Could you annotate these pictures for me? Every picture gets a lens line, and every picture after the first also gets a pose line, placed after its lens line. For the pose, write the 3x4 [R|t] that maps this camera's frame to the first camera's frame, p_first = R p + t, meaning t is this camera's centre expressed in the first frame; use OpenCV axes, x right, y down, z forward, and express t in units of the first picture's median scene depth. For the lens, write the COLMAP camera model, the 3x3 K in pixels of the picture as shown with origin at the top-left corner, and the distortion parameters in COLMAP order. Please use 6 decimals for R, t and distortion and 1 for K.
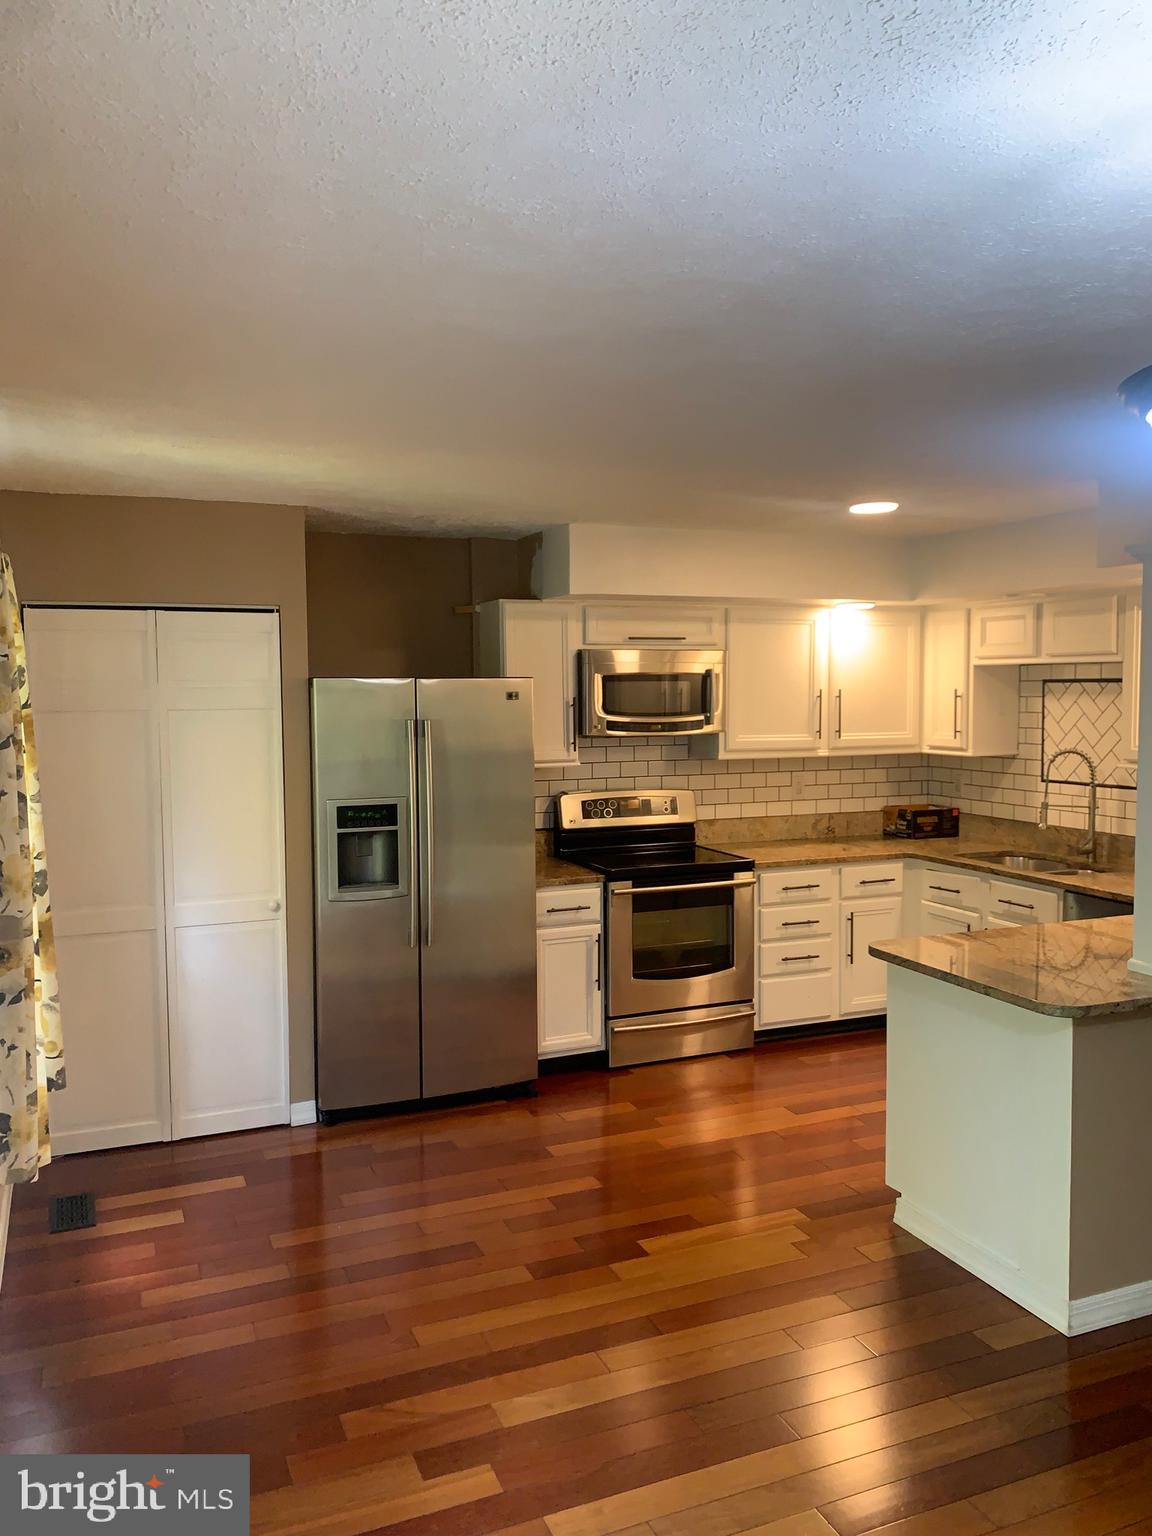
lens RADIAL K [[1145.4, 0, 576.0], [0, 1145.4, 768.0], [0, 0, 1]] dist [0.054162, -0.166508]
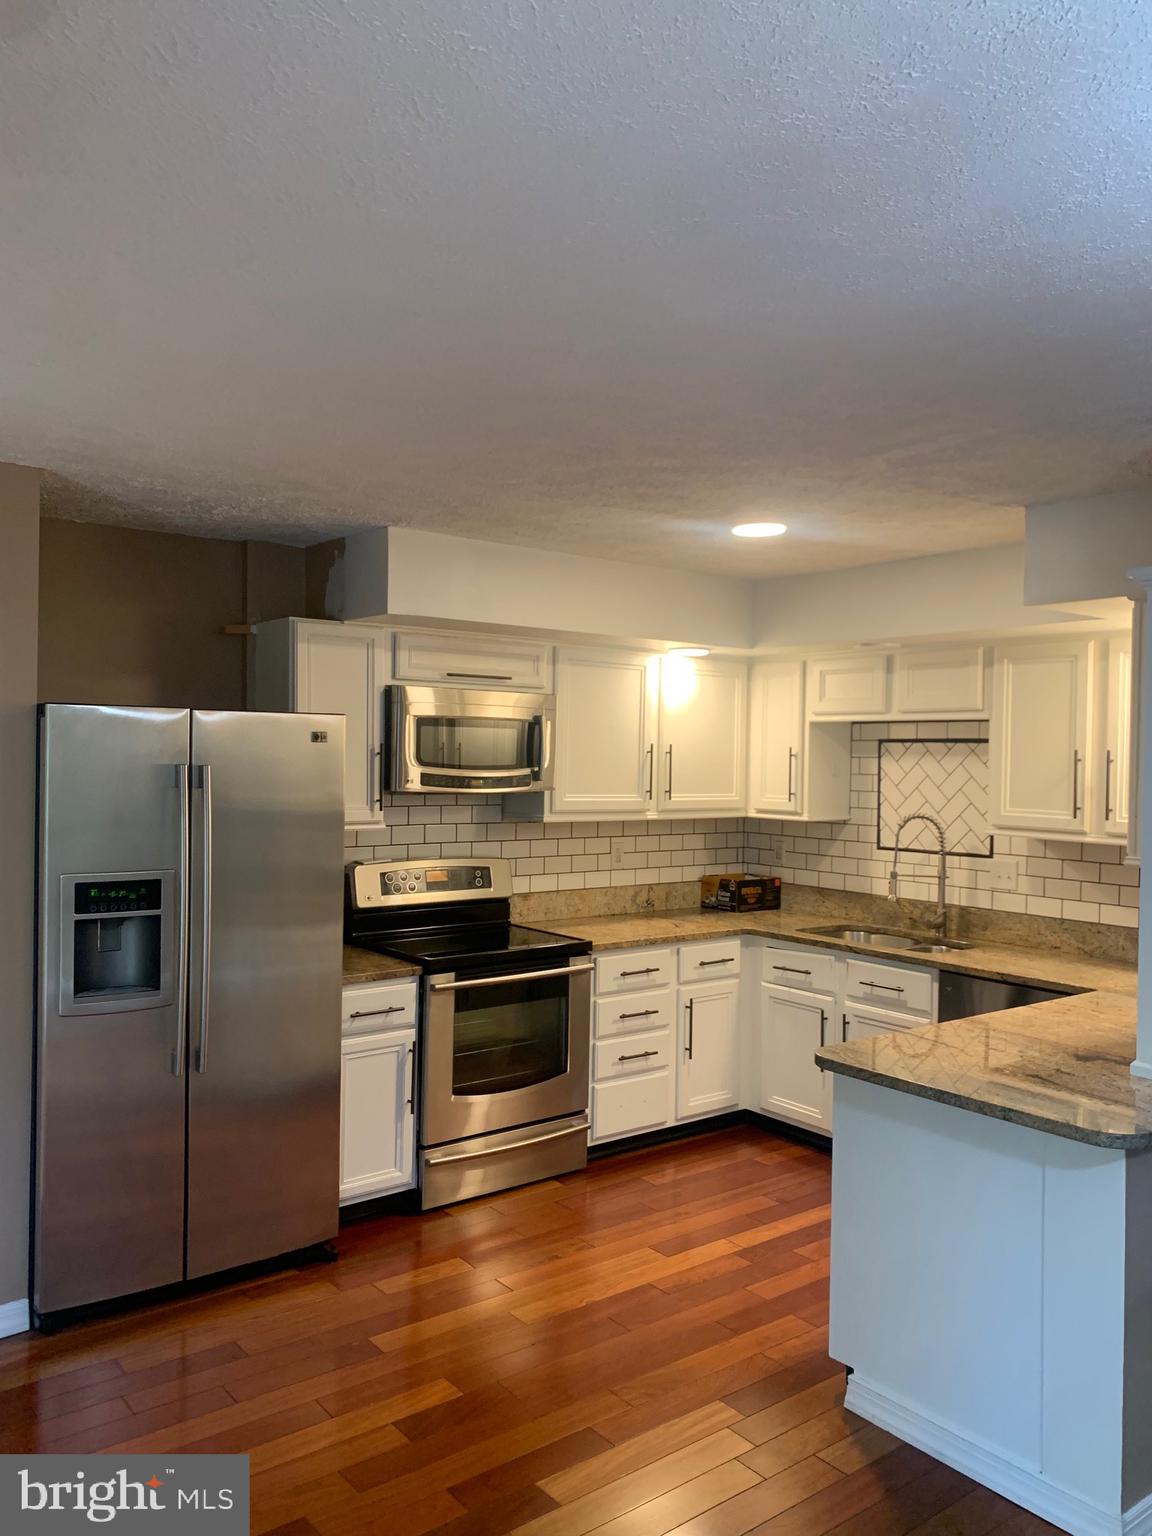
lens RADIAL K [[1145.4, 0, 576.0], [0, 1145.4, 768.0], [0, 0, 1]] dist [0.054162, -0.166508]
pose [[0.962928, 0.020121, 0.269006, -0.083945], [-0.004716, 0.998317, -0.057792, 0.001387], [-0.269717, 0.054381, 0.961403, 0.183428]]
